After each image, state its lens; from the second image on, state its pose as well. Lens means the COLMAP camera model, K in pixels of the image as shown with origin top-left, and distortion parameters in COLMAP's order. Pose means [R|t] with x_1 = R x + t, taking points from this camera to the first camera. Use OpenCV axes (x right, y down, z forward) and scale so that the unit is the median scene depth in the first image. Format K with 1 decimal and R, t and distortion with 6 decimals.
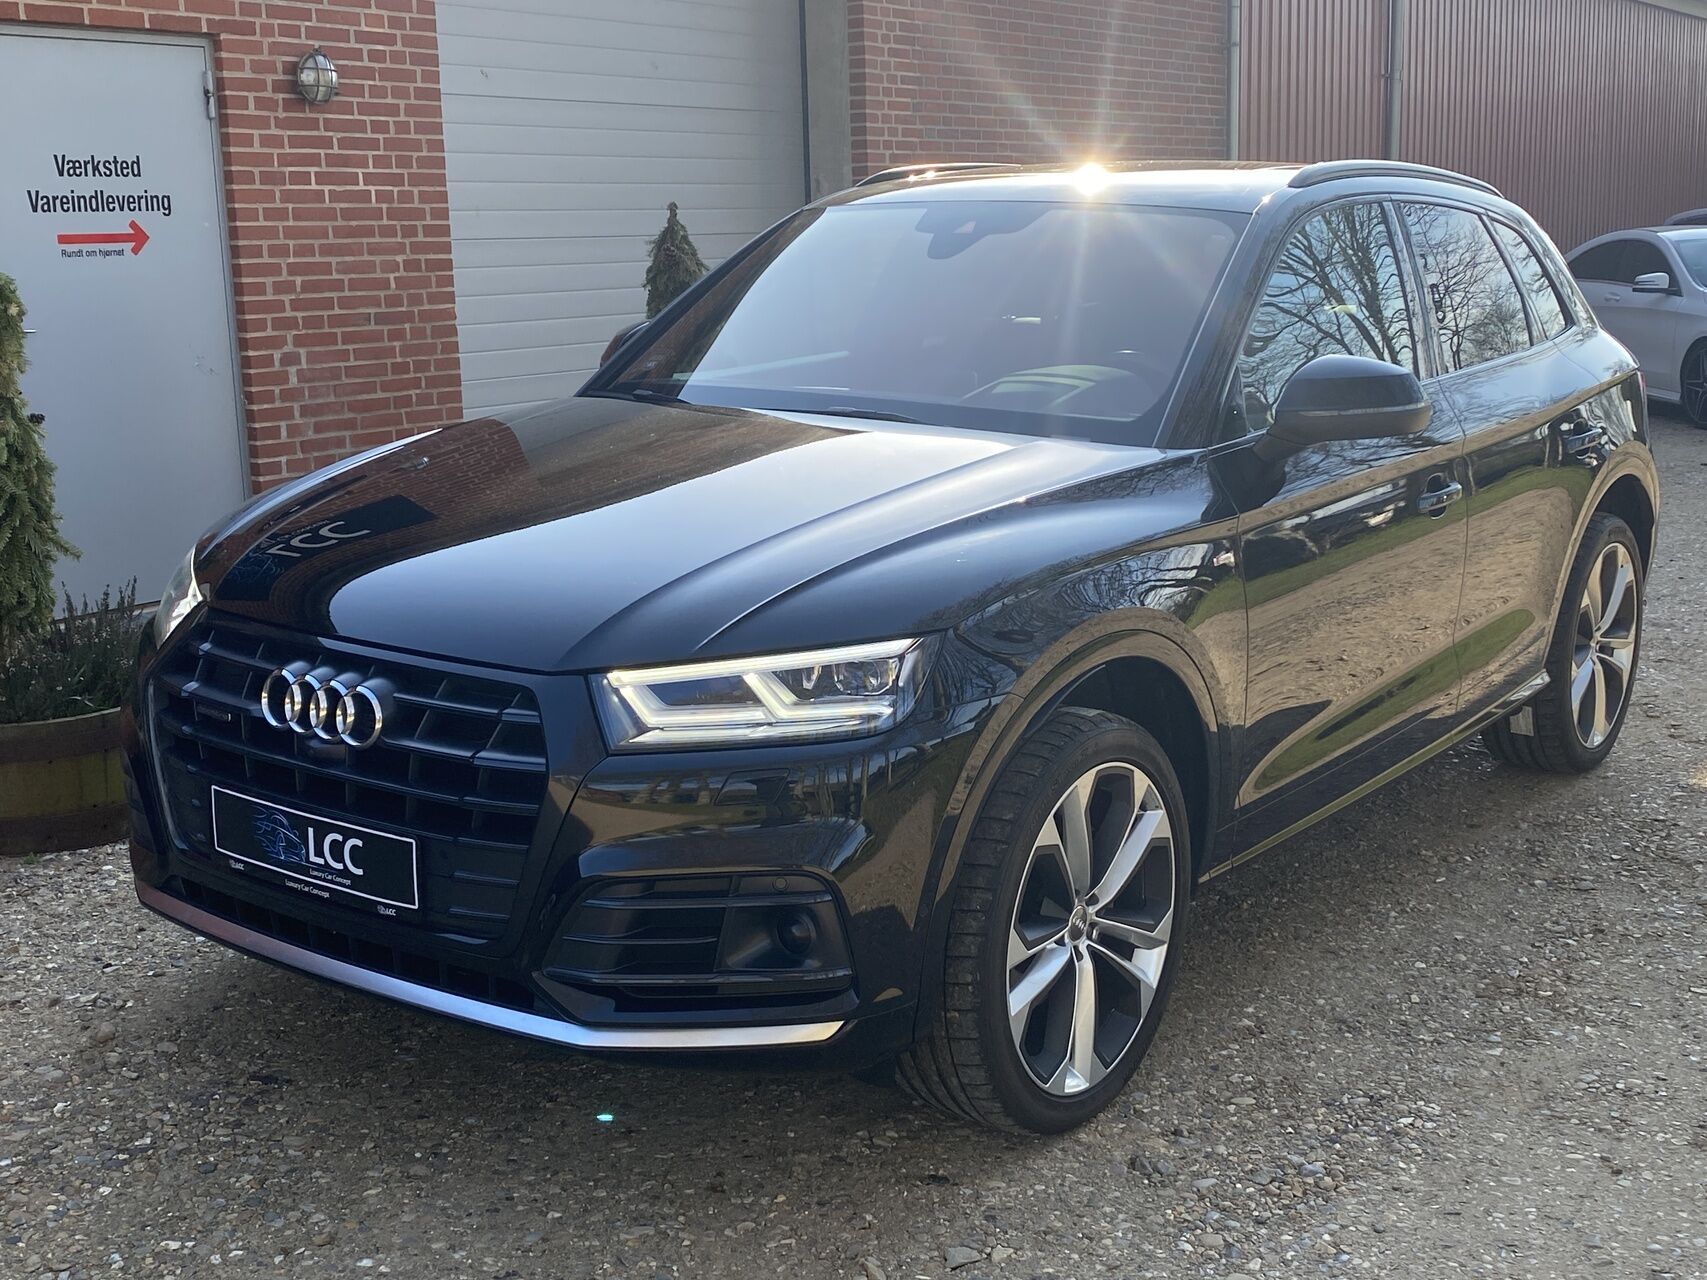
lens RADIAL K [[2040.0, 0, 859.5], [0, 2040.0, 647.6], [0, 0, 1]] dist [-0.019294, 0.000000]
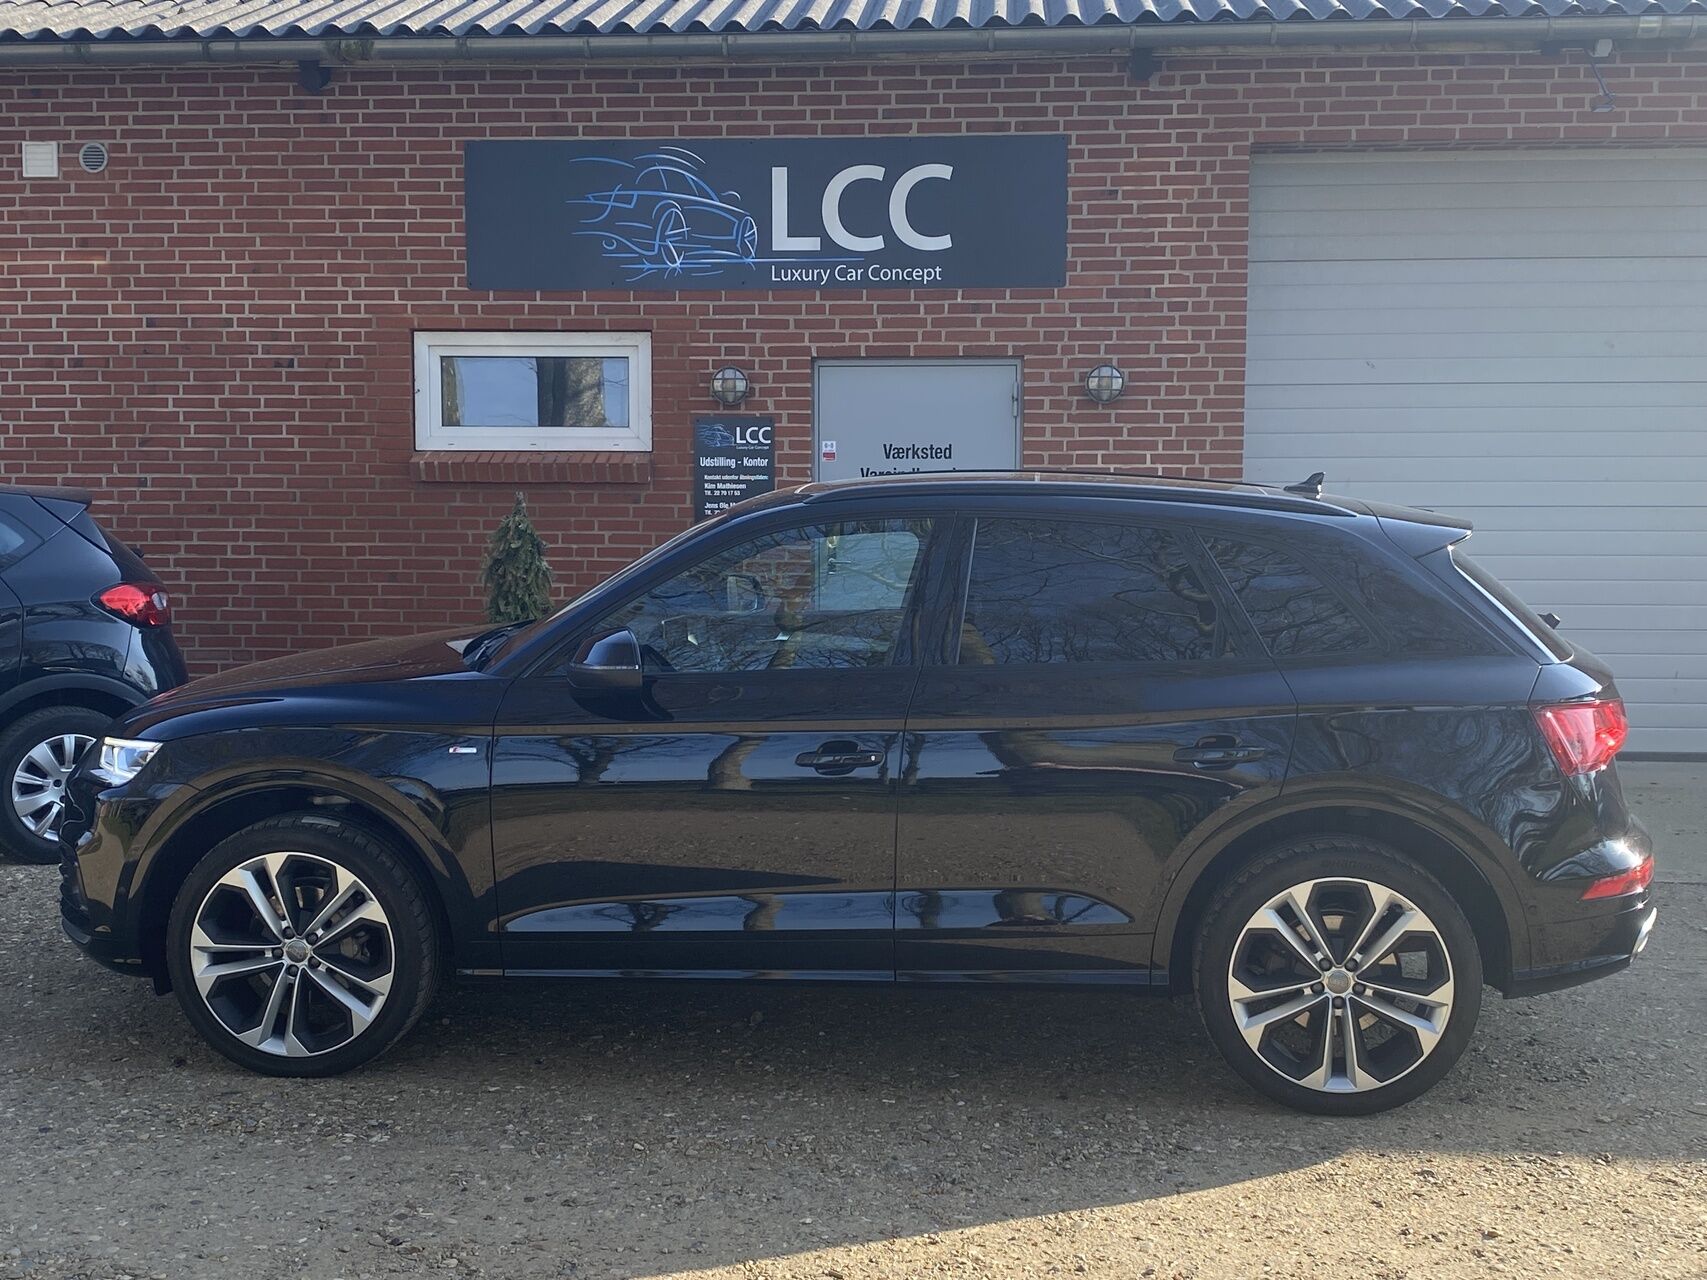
lens RADIAL K [[2040.0, 0, 854.0], [0, 2040.0, 599.9], [0, 0, 1]] dist [-0.019294, 0.000000]
pose [[0.515269, 0.072171, -0.853984, 1.291388], [-0.182697, 0.982794, -0.027177, -0.135046], [0.837329, 0.170024, 0.519589, 0.363922]]
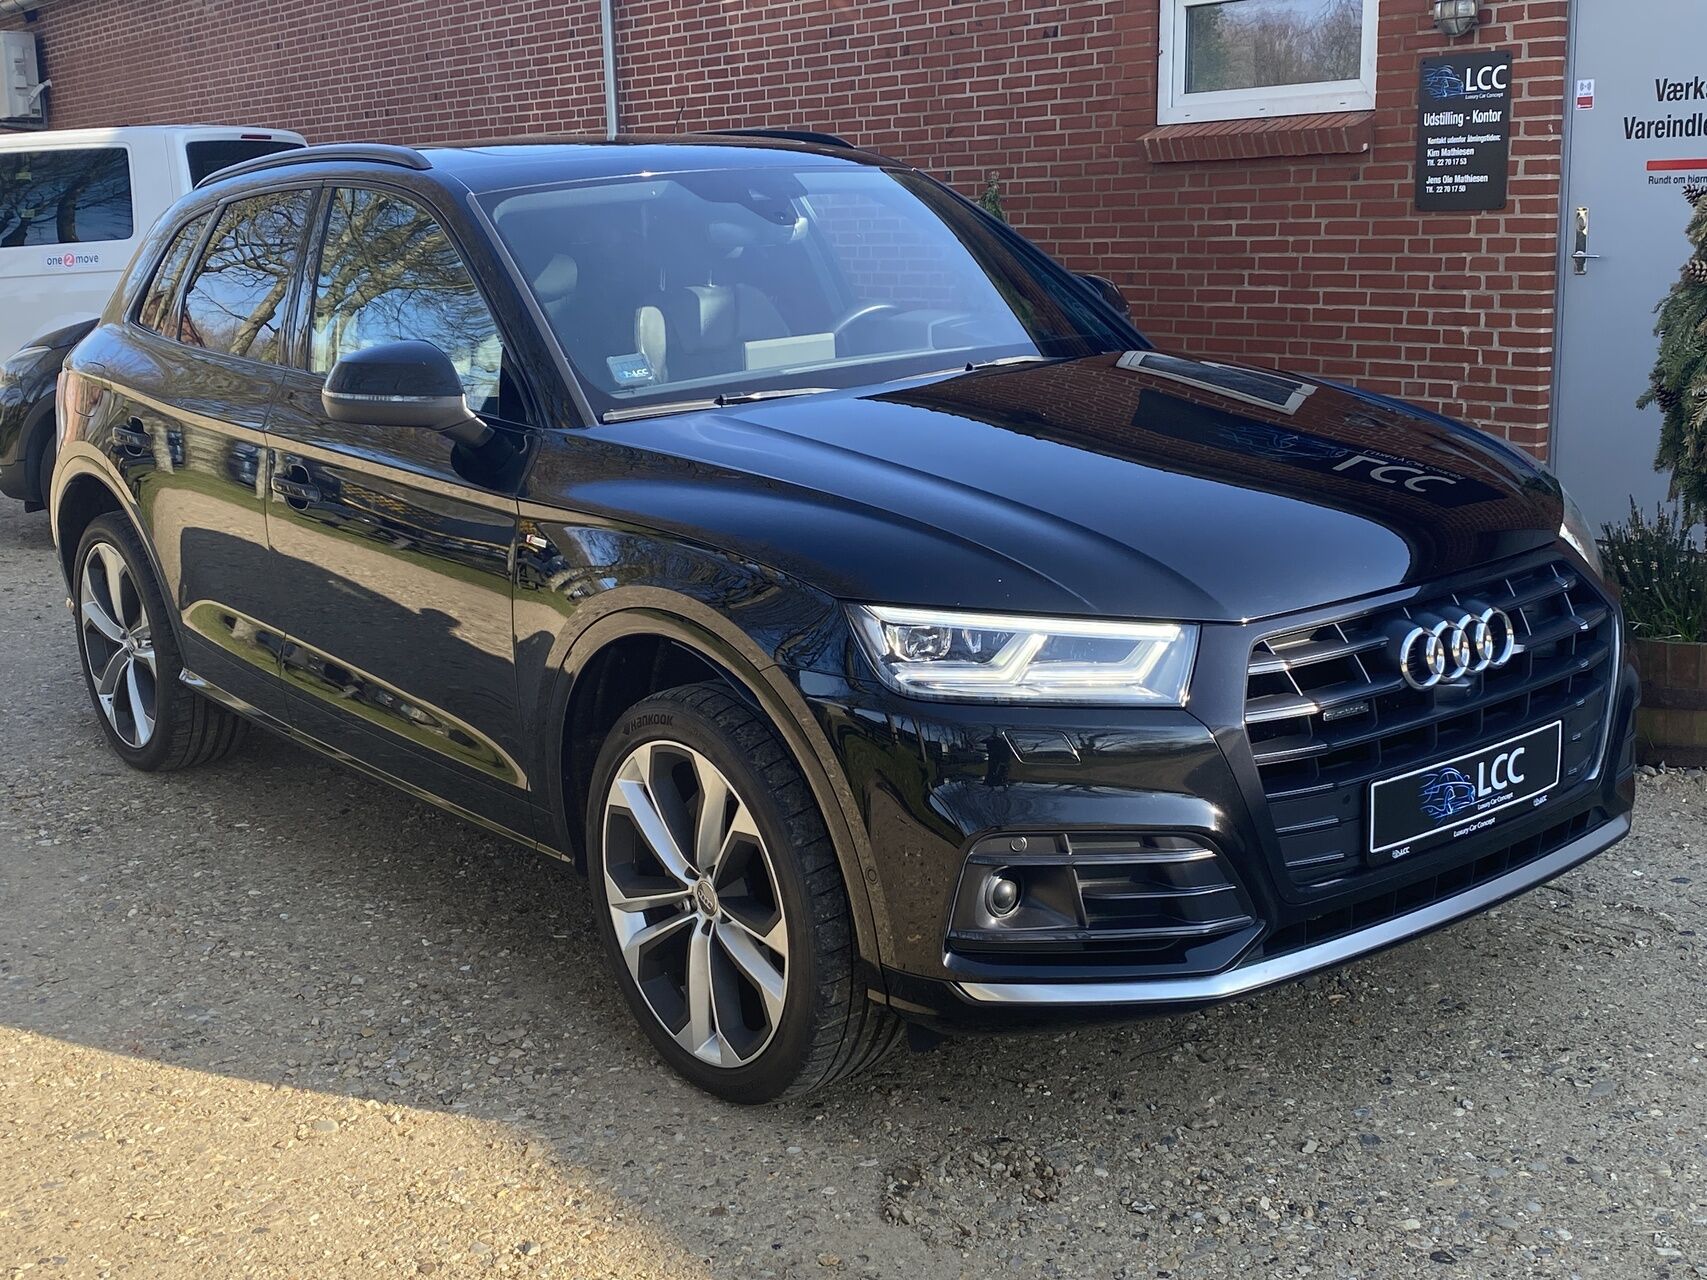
lens RADIAL K [[2040.0, 0, 834.1], [0, 2040.0, 703.3], [0, 0, 1]] dist [-0.019294, 0.000000]
pose [[-0.311487, 0.249100, -0.917020, 1.079311], [-0.153217, 0.939237, 0.307179, -0.302367], [0.937817, 0.236185, -0.254394, 1.437051]]
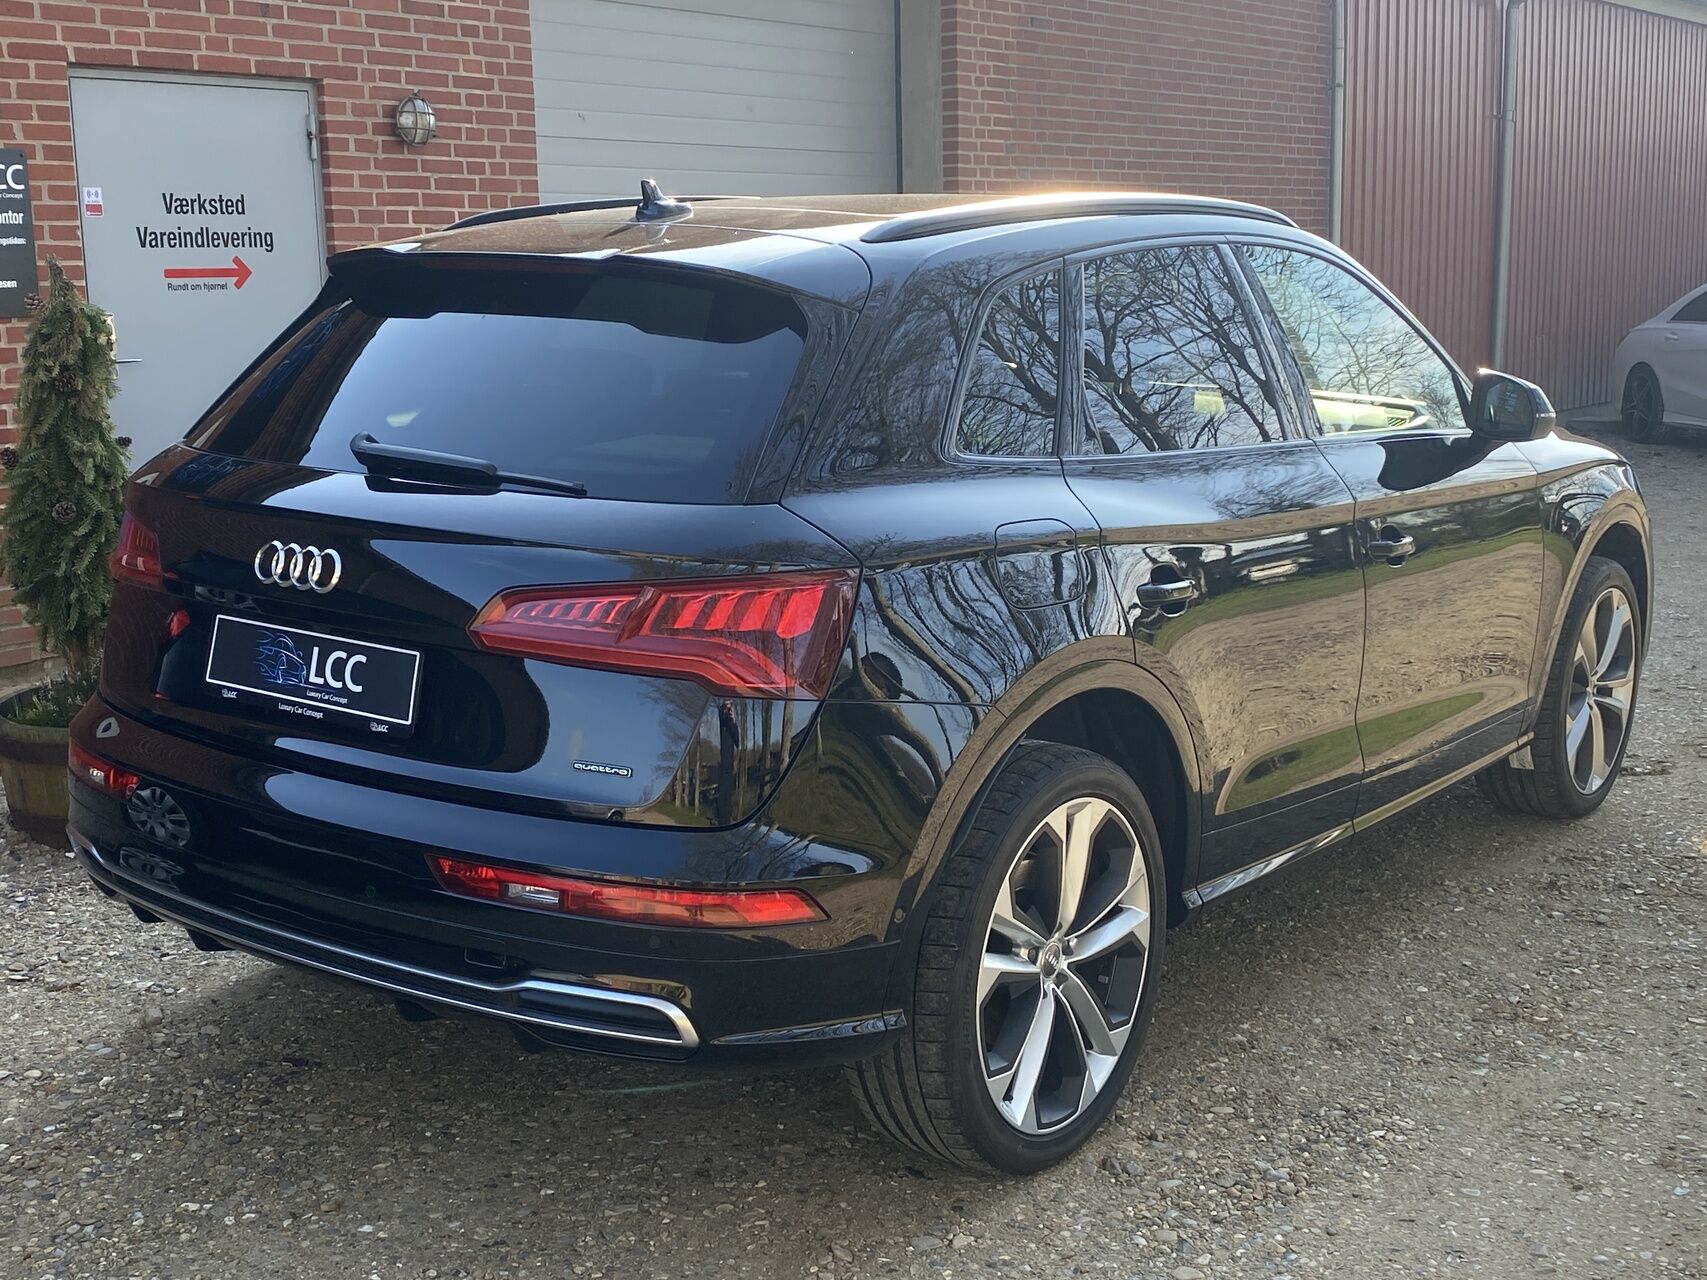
lens RADIAL K [[2040.0, 0, 856.3], [0, 2040.0, 657.2], [0, 0, 1]] dist [-0.019294, 0.000000]
pose [[0.997772, 0.016660, -0.064603, 0.051570], [-0.017536, 0.999762, -0.013007, 0.007246], [0.064371, 0.014111, 0.997826, -0.037170]]
